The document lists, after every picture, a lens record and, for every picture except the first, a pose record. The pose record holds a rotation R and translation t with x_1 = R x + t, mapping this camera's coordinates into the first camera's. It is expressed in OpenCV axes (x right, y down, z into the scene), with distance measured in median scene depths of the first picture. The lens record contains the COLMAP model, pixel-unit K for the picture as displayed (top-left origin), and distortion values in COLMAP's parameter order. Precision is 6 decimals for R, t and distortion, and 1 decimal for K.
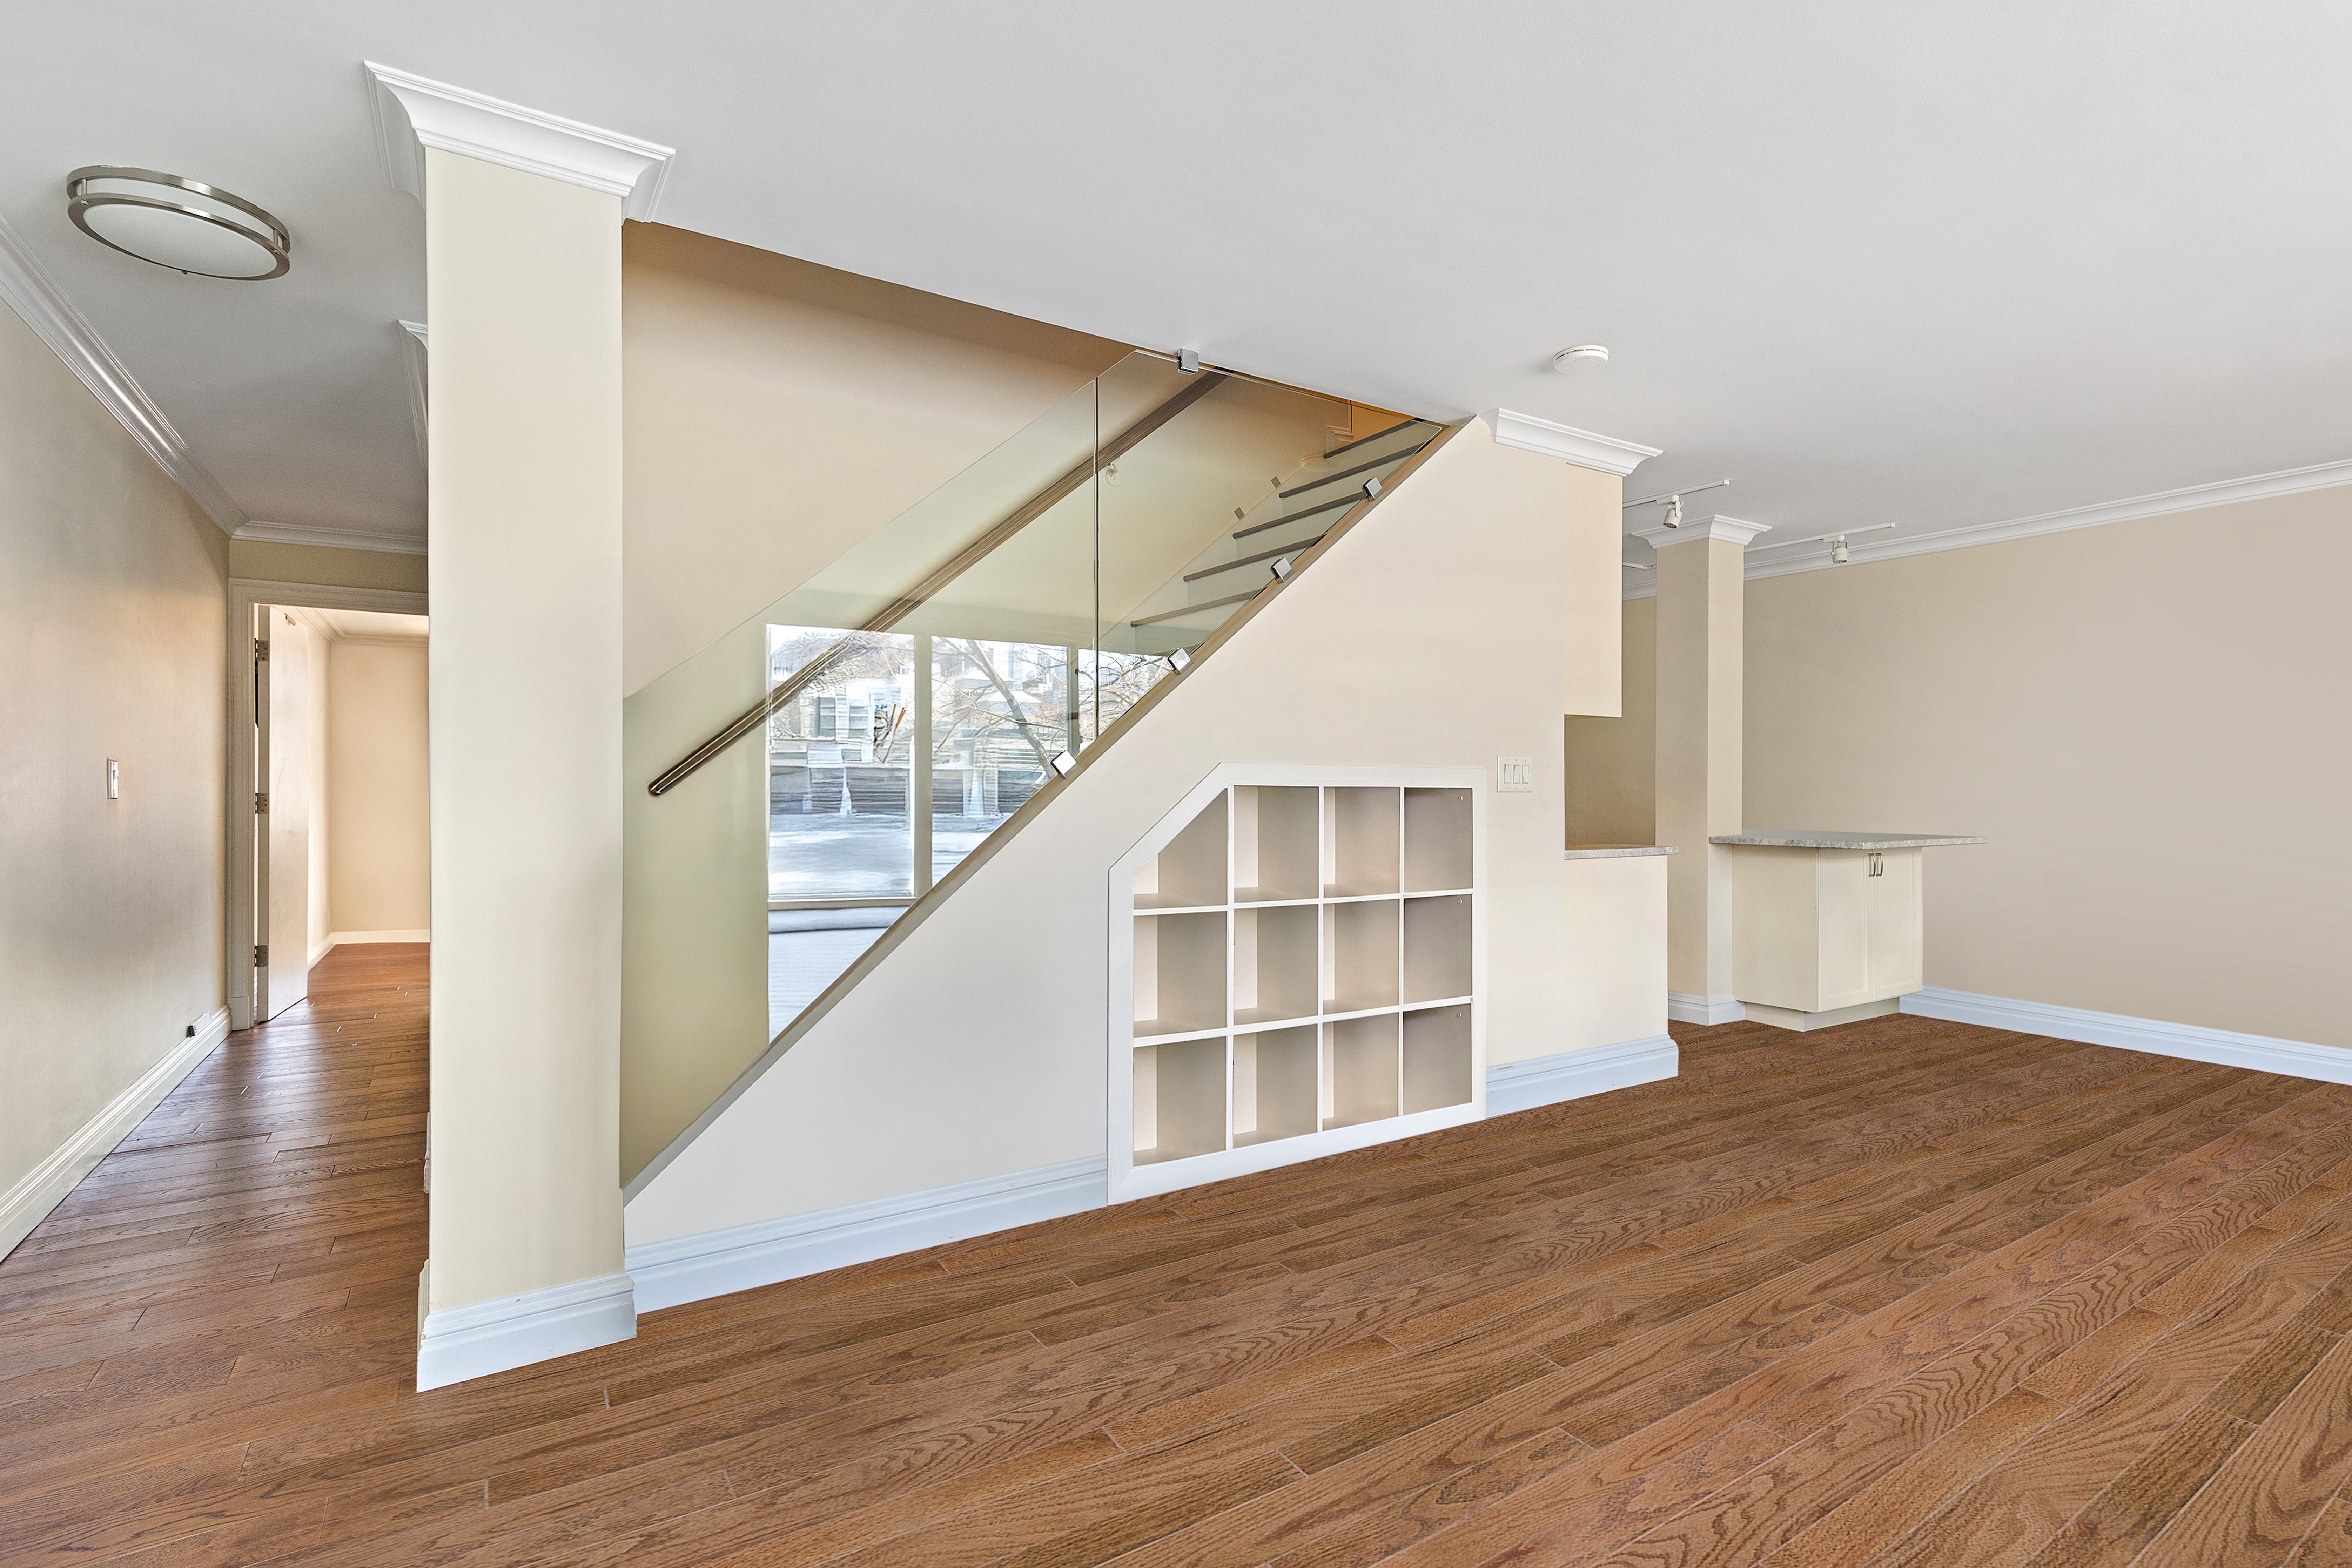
lens RADIAL K [[1067.9, 0, 1176.0], [0, 1067.9, 784.0], [0, 0, 1]] dist [0.001250, 0.000249]
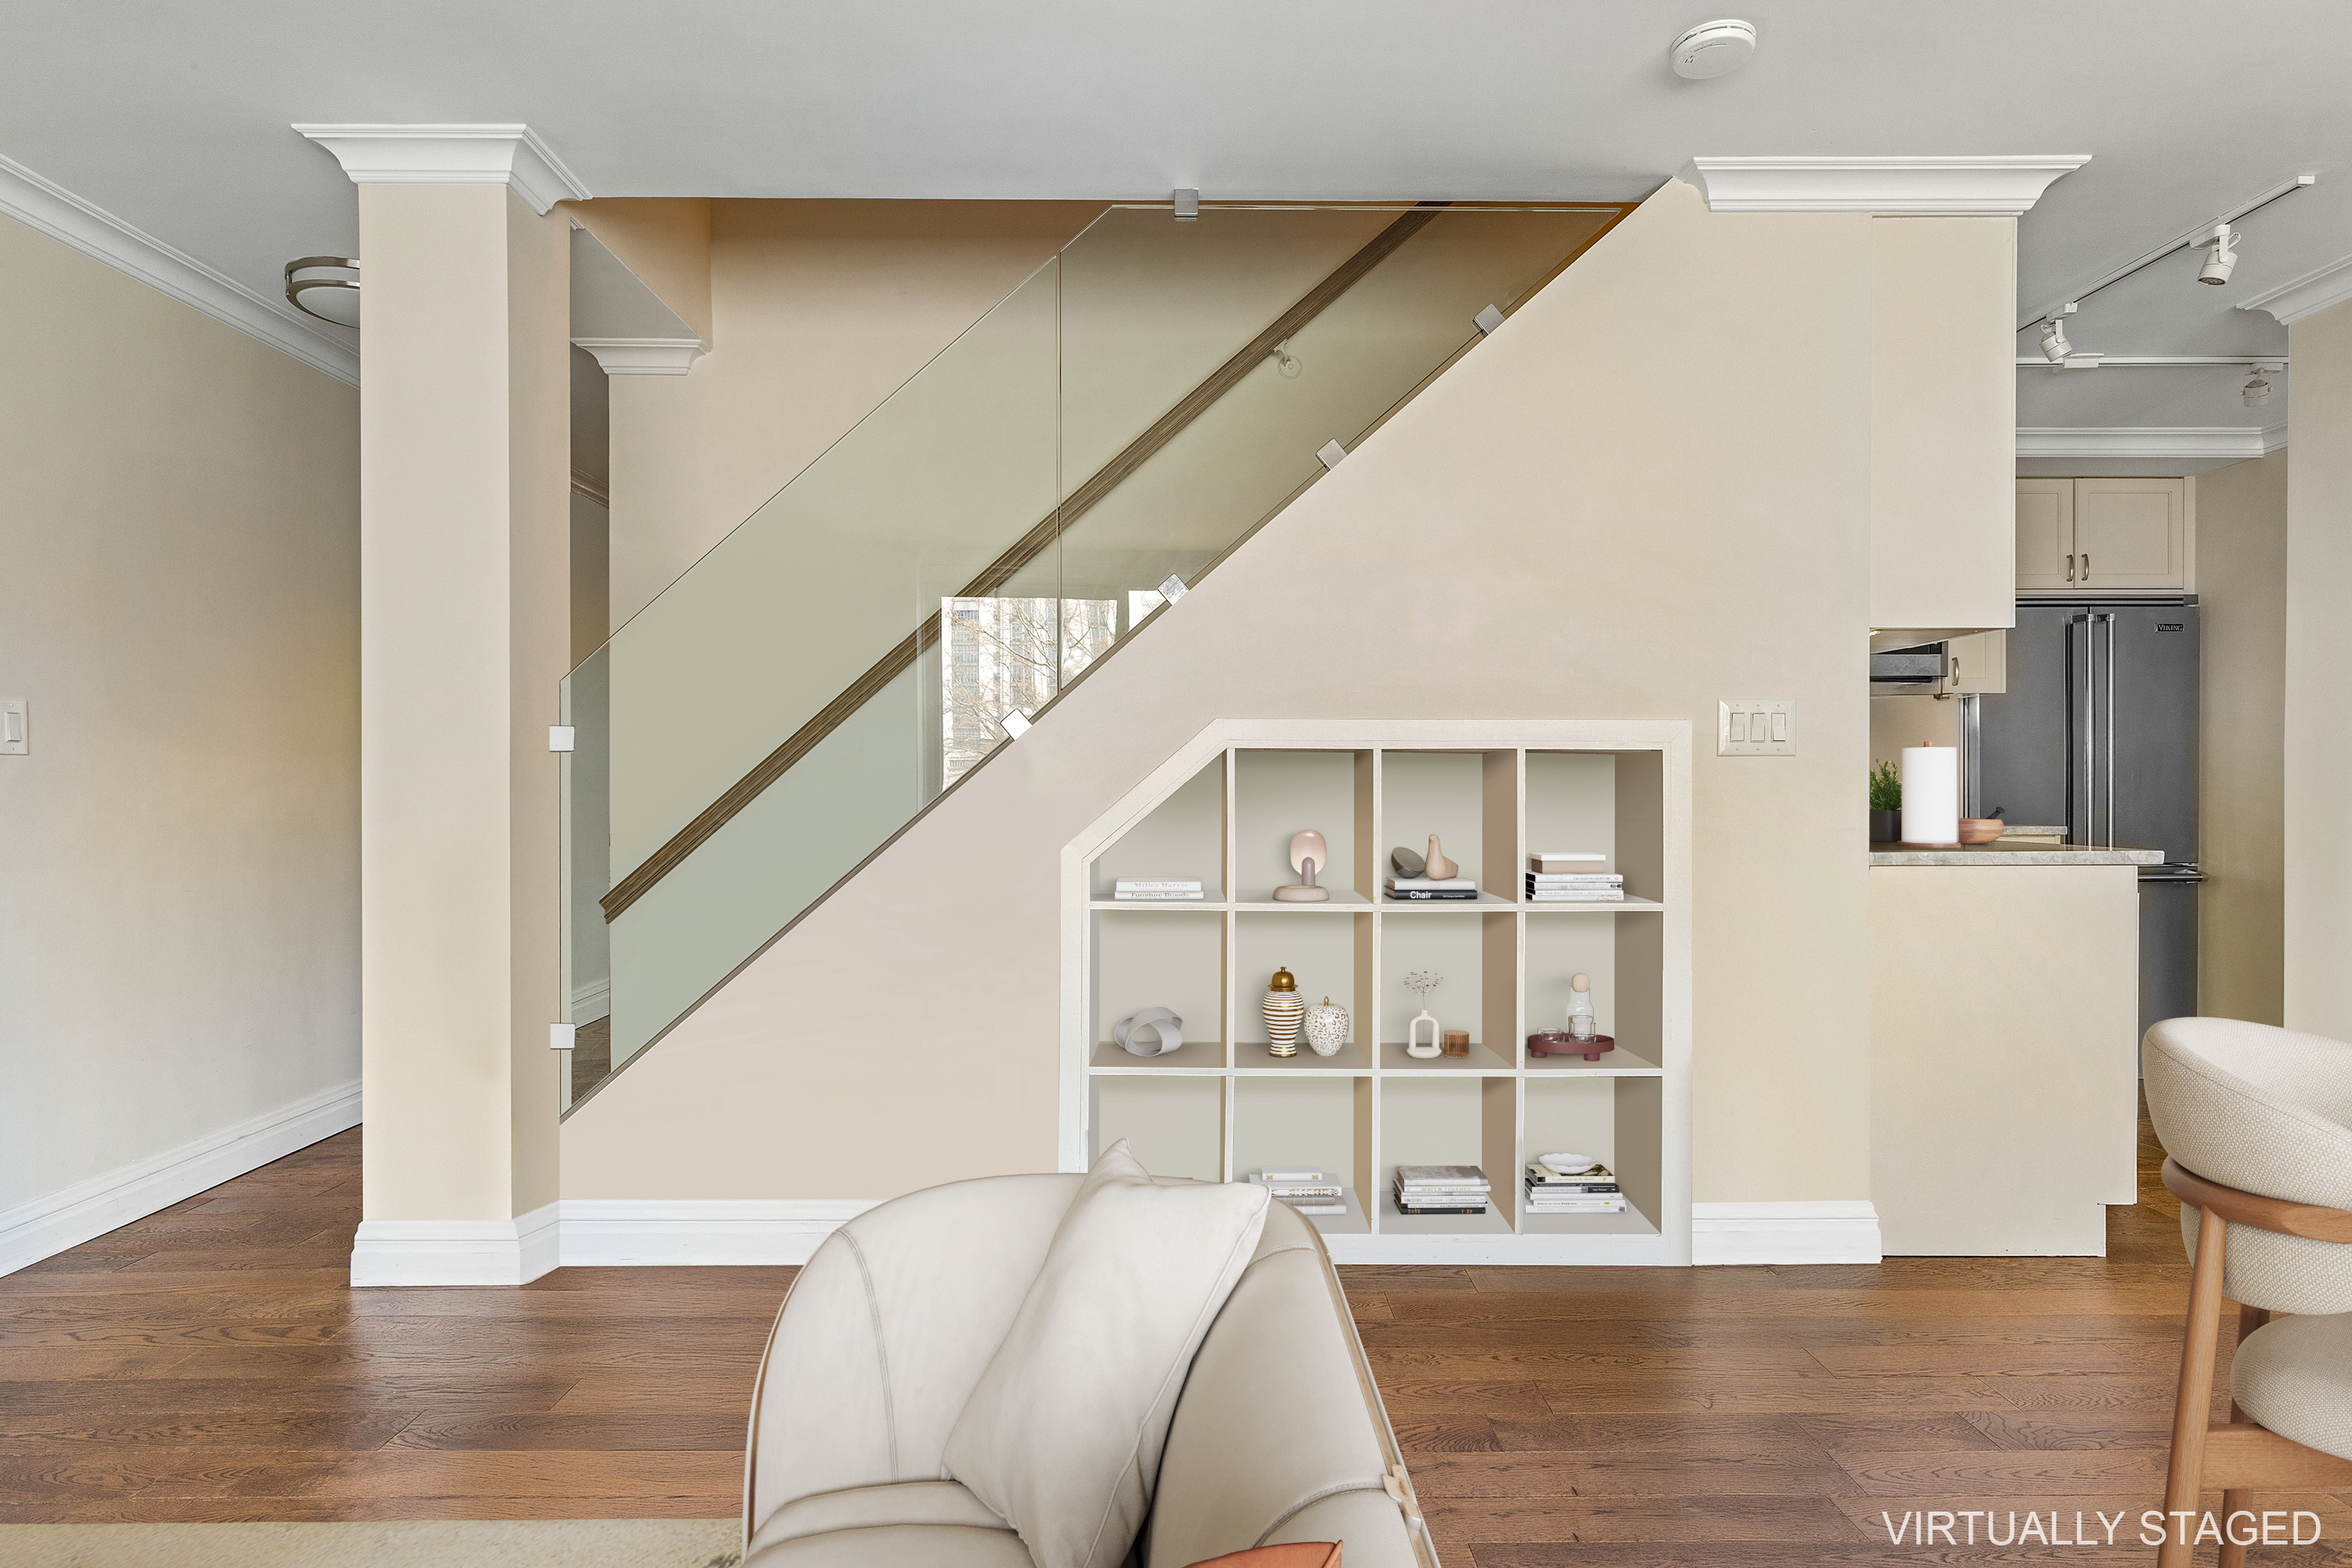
lens RADIAL K [[1302.8, 0, 1176.0], [0, 1302.8, 784.0], [0, 0, 1]] dist [0.003302, 0.000462]
pose [[0.850069, -0.008548, -0.526601, 0.442428], [0.002602, 0.999924, -0.012031, 0.033701], [0.526664, 0.008857, 0.850027, 0.167985]]
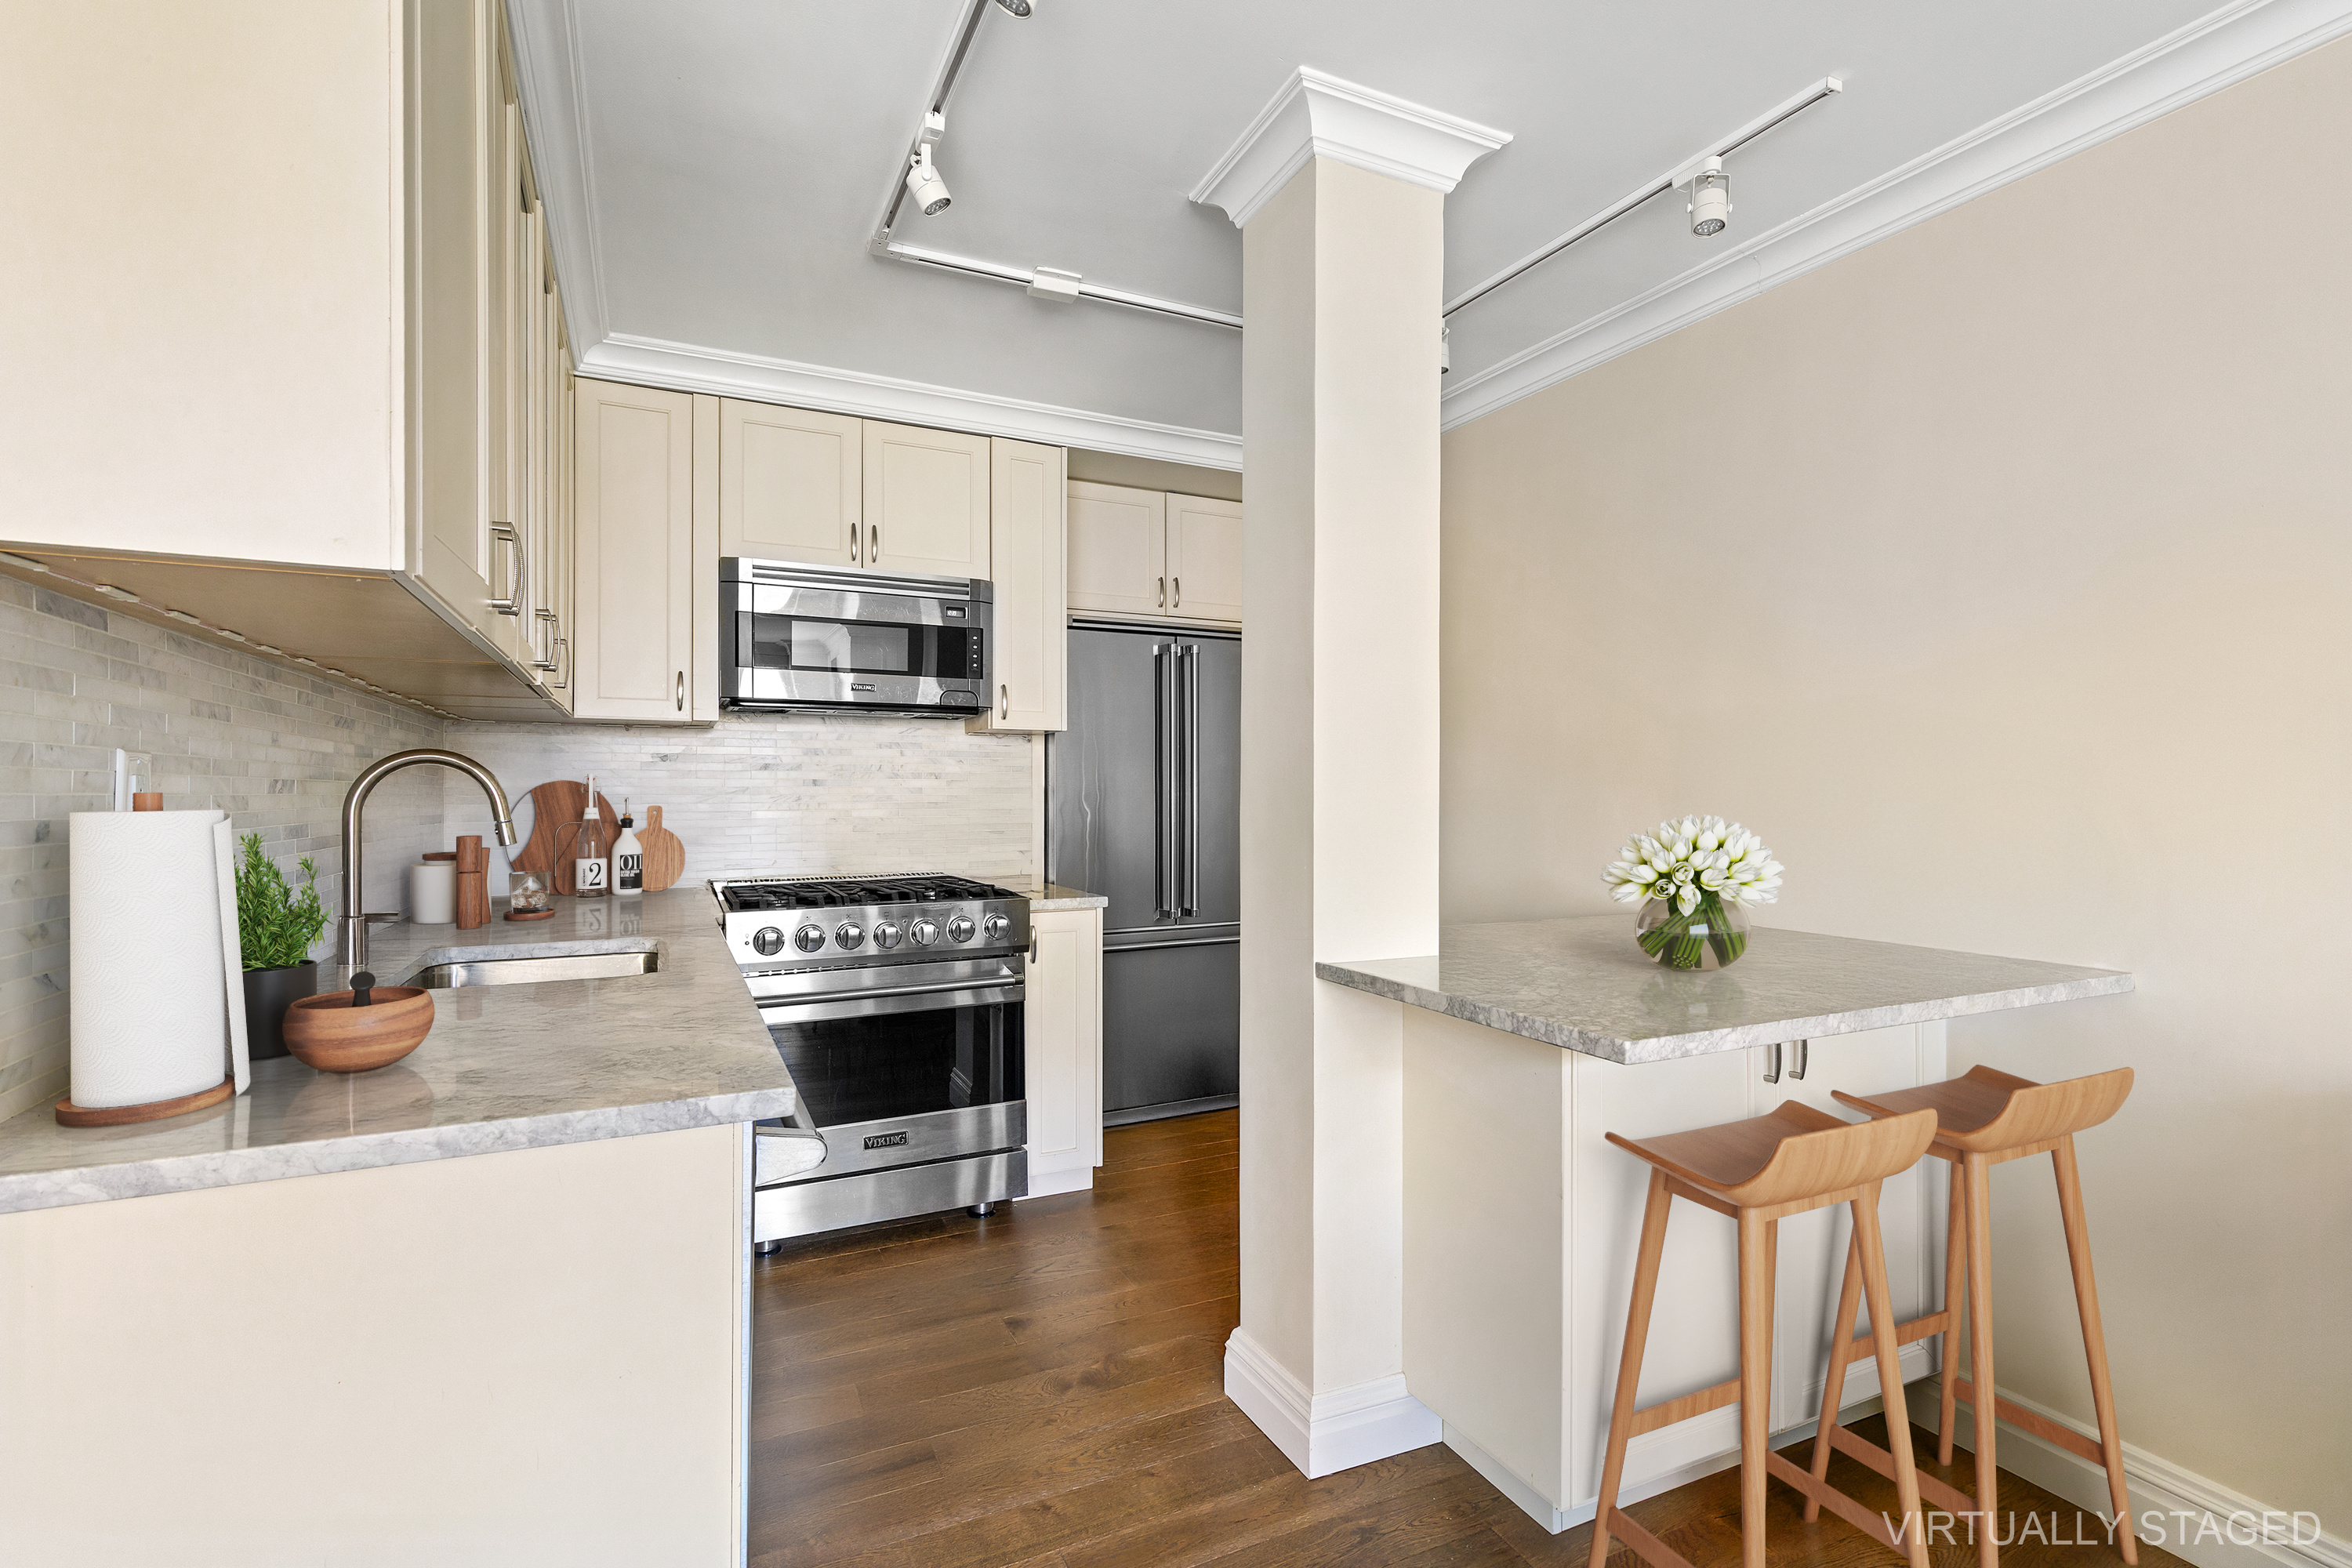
lens RADIAL K [[1068.0, 0, 1176.0], [0, 1068.0, 784.0], [0, 0, 1]] dist [0.001250, 0.000249]
pose [[0.991105, -0.013694, -0.132378, 0.680729], [0.010948, 0.999710, -0.021449, -0.008535], [0.132633, 0.019809, 0.990967, 0.884378]]
